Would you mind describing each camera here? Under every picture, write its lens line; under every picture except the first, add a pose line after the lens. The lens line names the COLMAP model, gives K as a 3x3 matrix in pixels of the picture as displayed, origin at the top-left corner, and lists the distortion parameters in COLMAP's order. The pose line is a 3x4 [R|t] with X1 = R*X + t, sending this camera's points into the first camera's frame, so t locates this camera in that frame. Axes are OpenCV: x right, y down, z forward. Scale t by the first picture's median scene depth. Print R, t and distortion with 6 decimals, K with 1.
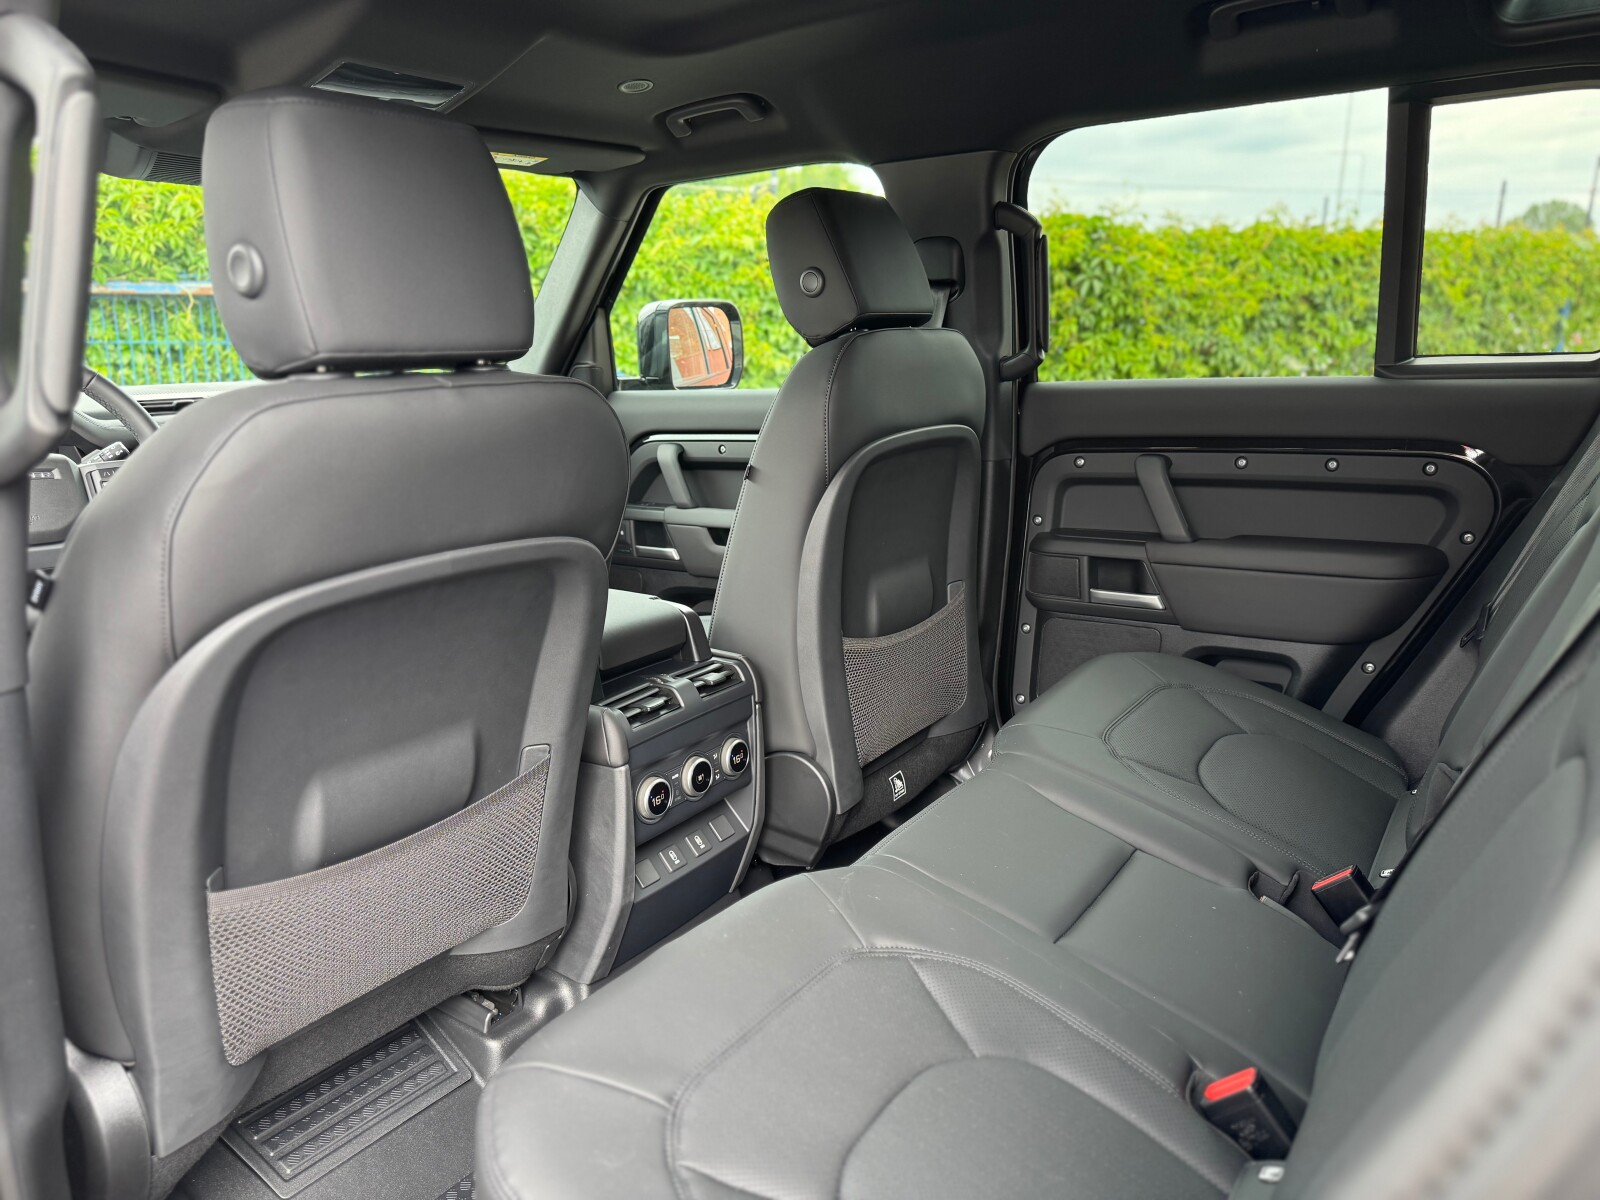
lens RADIAL K [[1143.8, 0, 800.5], [0, 1143.8, 600.4], [0, 0, 1]] dist [0.044063, -0.063981]
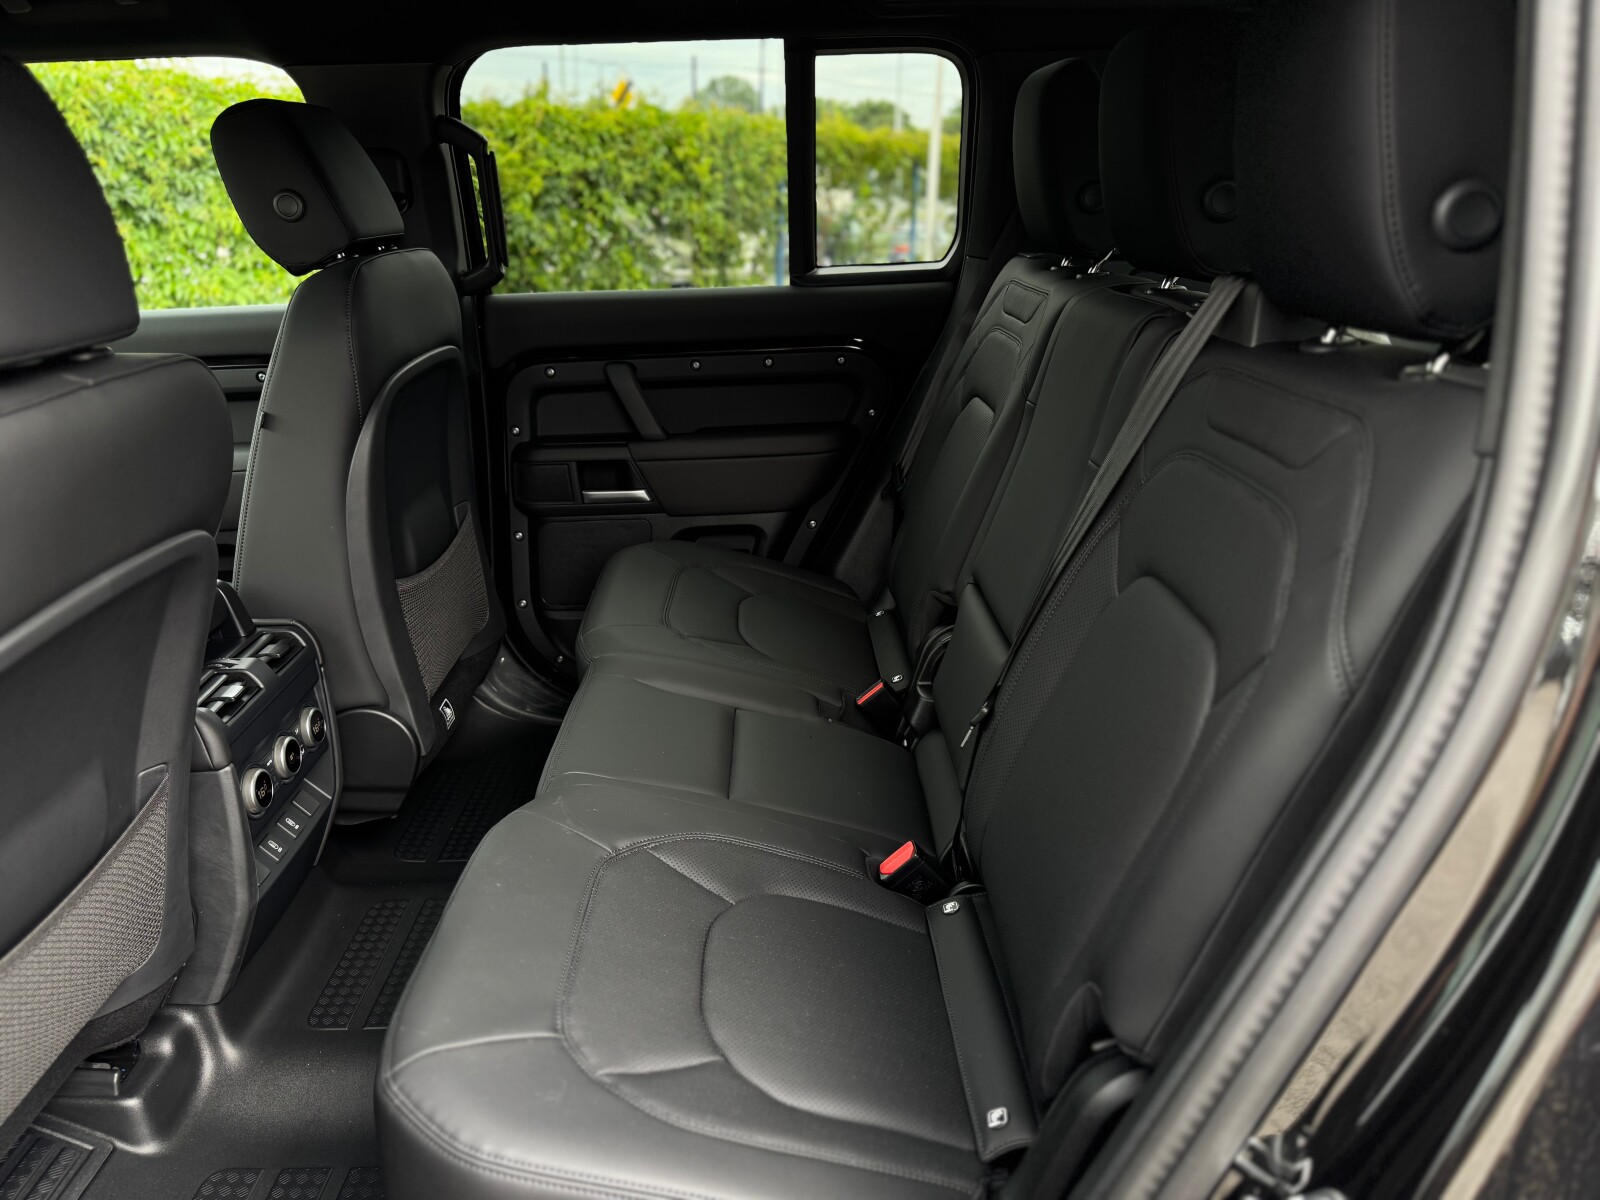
lens RADIAL K [[1143.8, 0, 816.0], [0, 1143.8, 603.4], [0, 0, 1]] dist [0.044063, -0.063981]
pose [[0.808688, -0.198673, 0.553672, -0.070353], [0.135992, 0.978883, 0.152622, -0.015737], [-0.572303, -0.048129, 0.818629, -0.002921]]
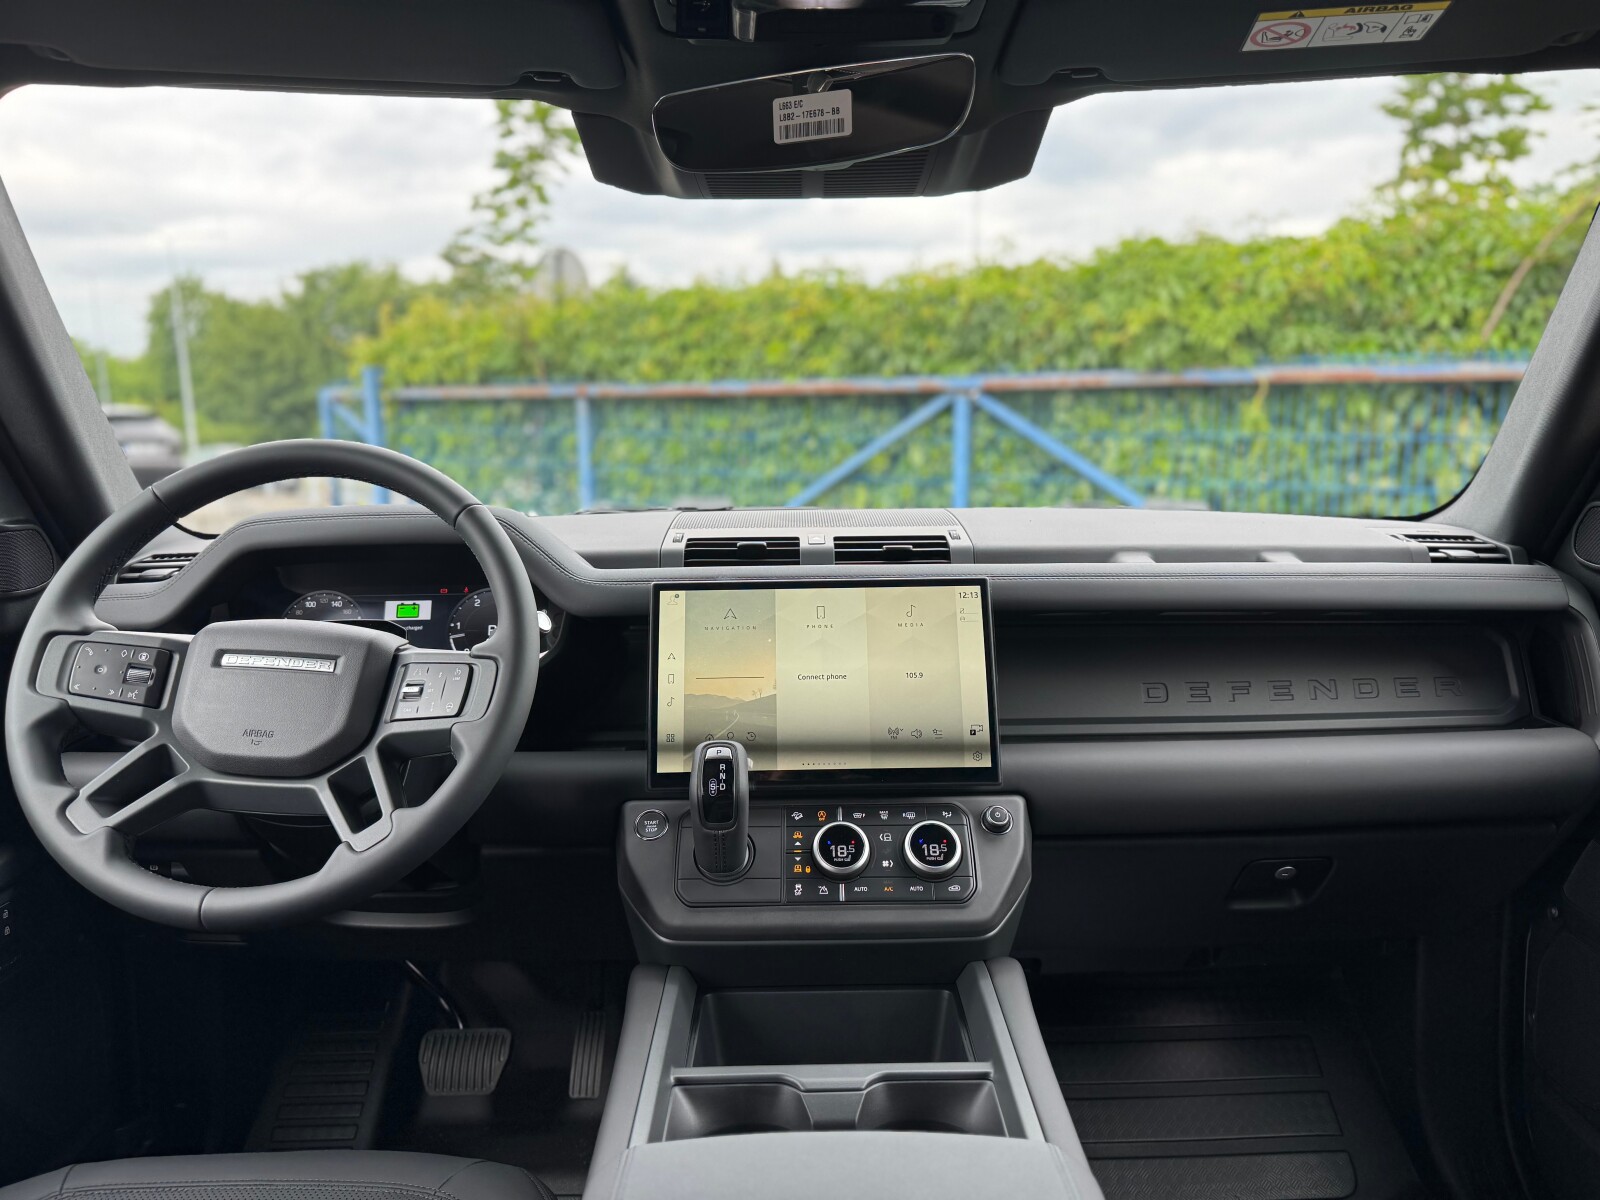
lens RADIAL K [[1143.8, 0, 803.5], [0, 1143.8, 597.5], [0, 0, 1]] dist [0.044063, -0.063981]
pose [[0.571426, 0.119295, -0.811936, 0.000892], [-0.181301, 0.983283, 0.016874, -0.056206], [0.800376, 0.137562, 0.583502, 0.233944]]
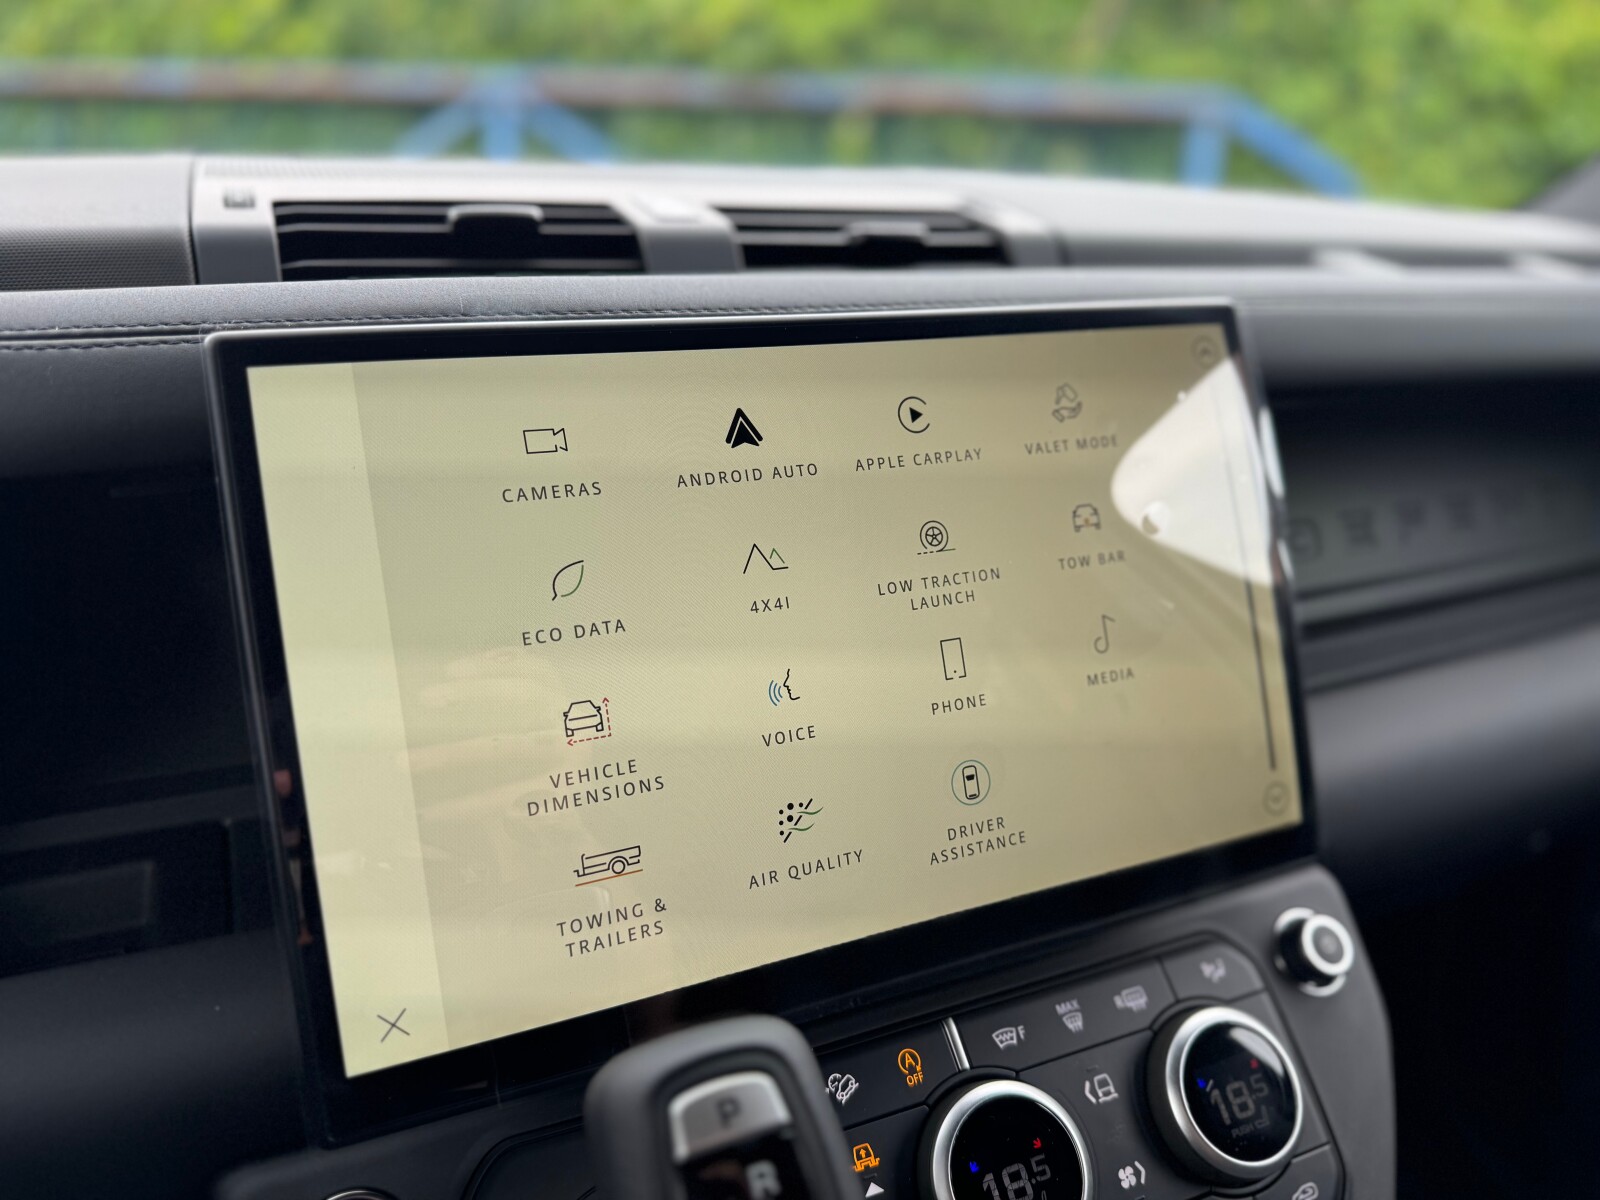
lens RADIAL K [[1143.8, 0, 796.1], [0, 1143.8, 607.7], [0, 0, 1]] dist [0.044063, -0.063981]
pose [[0.854383, 0.204371, -0.477767, -0.132098], [-0.146511, 0.976853, 0.155859, -0.050367], [0.498561, -0.063165, 0.864550, 0.299266]]
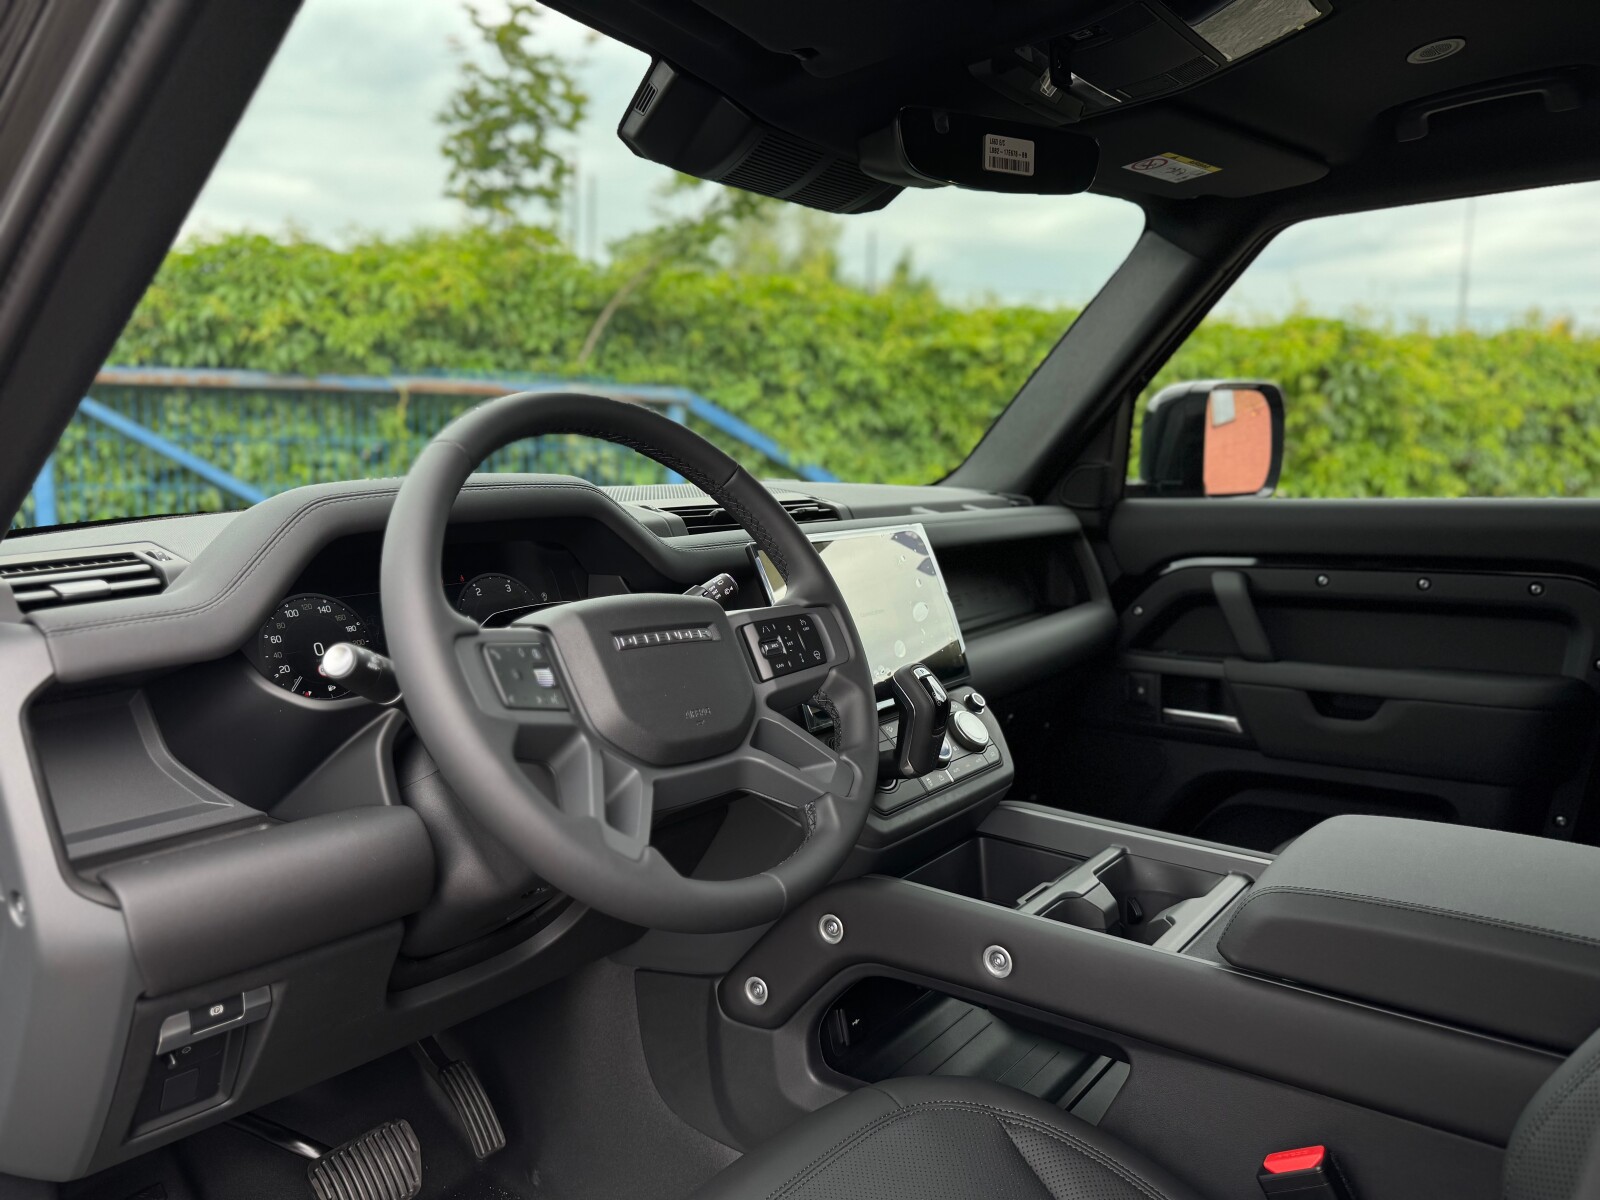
lens RADIAL K [[1143.8, 0, 796.1], [0, 1143.8, 603.0], [0, 0, 1]] dist [0.044063, -0.063981]
pose [[0.998111, 0.019183, -0.058359, -0.160255], [-0.024509, 0.995461, -0.091955, -0.019890], [0.056330, 0.093212, 0.994052, 0.120043]]
